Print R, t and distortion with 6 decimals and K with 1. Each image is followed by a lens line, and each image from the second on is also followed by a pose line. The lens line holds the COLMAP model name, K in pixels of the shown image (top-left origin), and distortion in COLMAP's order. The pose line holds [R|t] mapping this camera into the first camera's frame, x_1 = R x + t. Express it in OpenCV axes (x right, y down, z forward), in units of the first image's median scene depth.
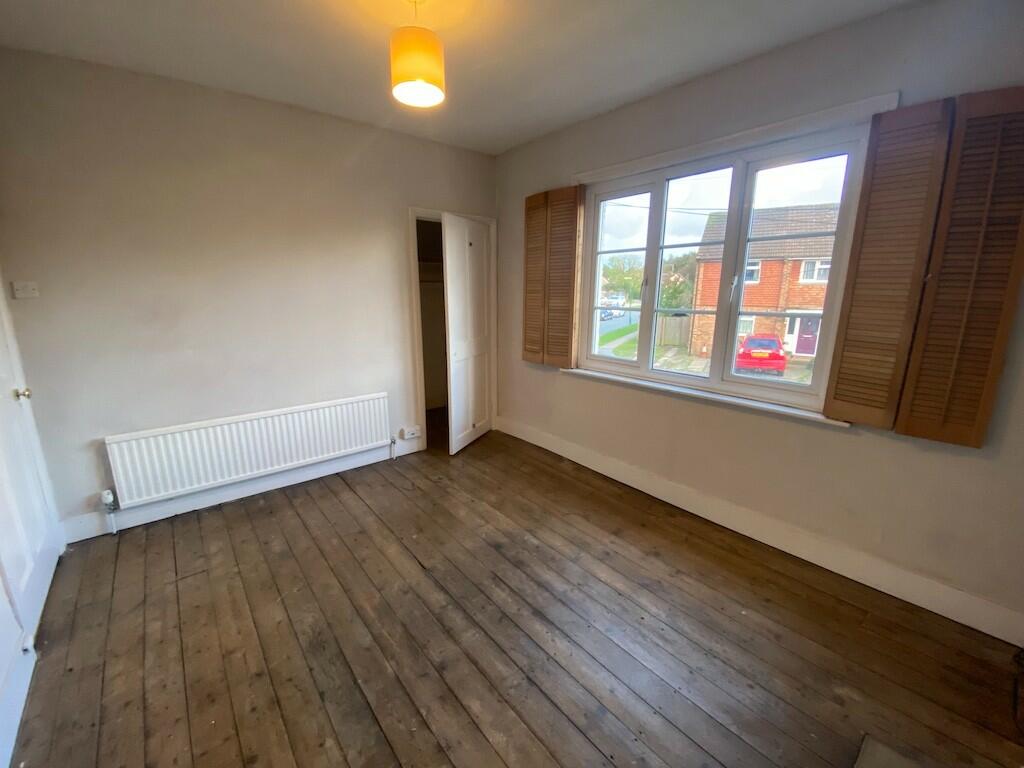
lens RADIAL K [[419.2, 0, 509.8], [0, 419.2, 386.0], [0, 0, 1]] dist [0.015176, -0.002142]
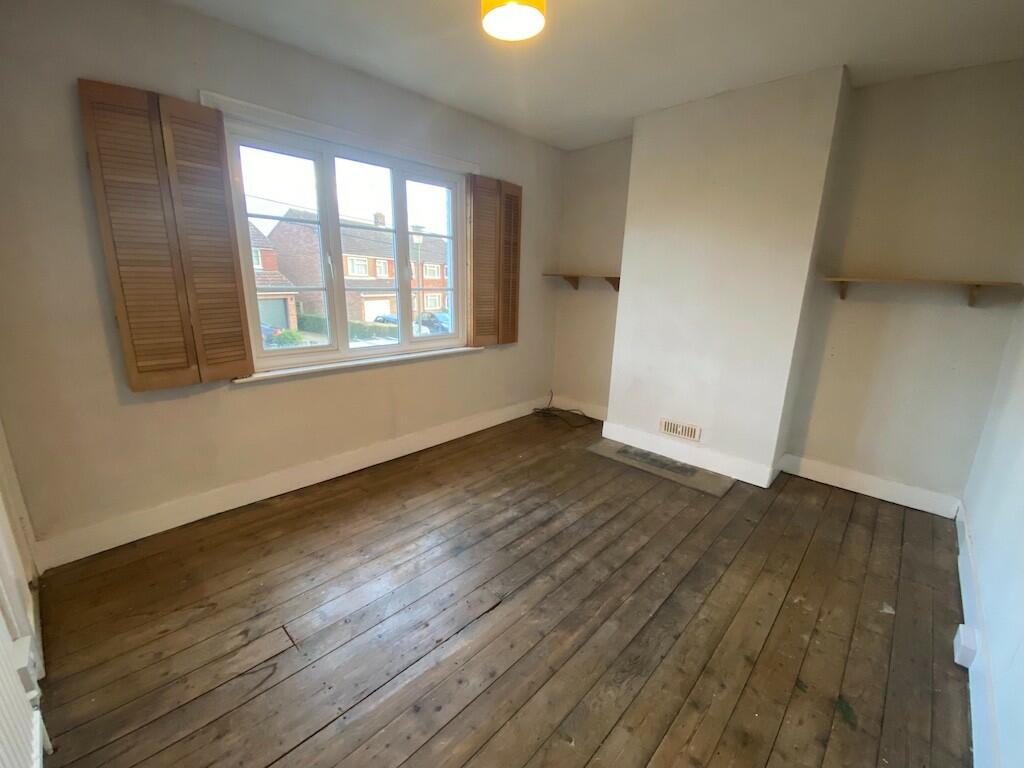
lens RADIAL K [[419.2, 0, 511.1], [0, 419.2, 382.1], [0, 0, 1]] dist [0.015176, -0.002142]
pose [[-0.114016, -0.238026, 0.964543, -1.049128], [0.214368, 0.942110, 0.257830, -0.212807], [-0.970076, 0.236164, -0.056390, 1.075508]]
